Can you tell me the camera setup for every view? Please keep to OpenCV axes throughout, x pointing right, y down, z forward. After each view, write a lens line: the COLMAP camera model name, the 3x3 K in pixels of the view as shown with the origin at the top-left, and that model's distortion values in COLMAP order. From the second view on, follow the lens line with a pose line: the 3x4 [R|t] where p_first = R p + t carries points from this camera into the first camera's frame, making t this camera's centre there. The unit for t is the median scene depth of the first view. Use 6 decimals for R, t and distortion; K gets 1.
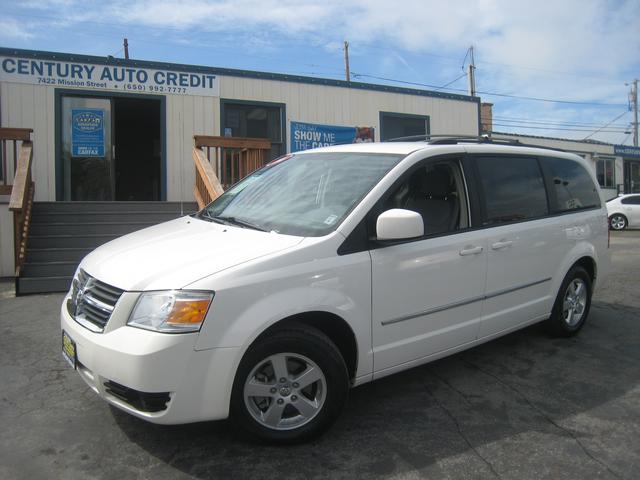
lens RADIAL K [[566.4, 0, 320.0], [0, 566.4, 240.0], [0, 0, 1]] dist [-0.182423, 0.169013]
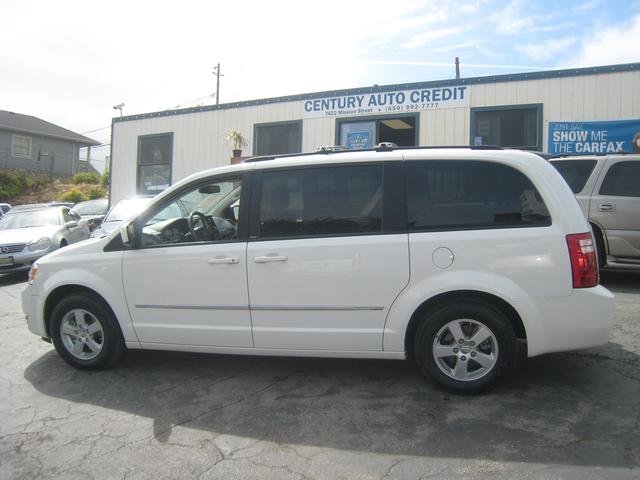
lens RADIAL K [[566.4, 0, 320.0], [0, 566.4, 240.0], [0, 0, 1]] dist [-0.182423, 0.169013]
pose [[0.567298, 0.049879, -0.822000, 0.551286], [-0.053927, 0.998272, 0.023358, -0.024656], [0.821745, 0.031077, 0.569008, 0.226018]]
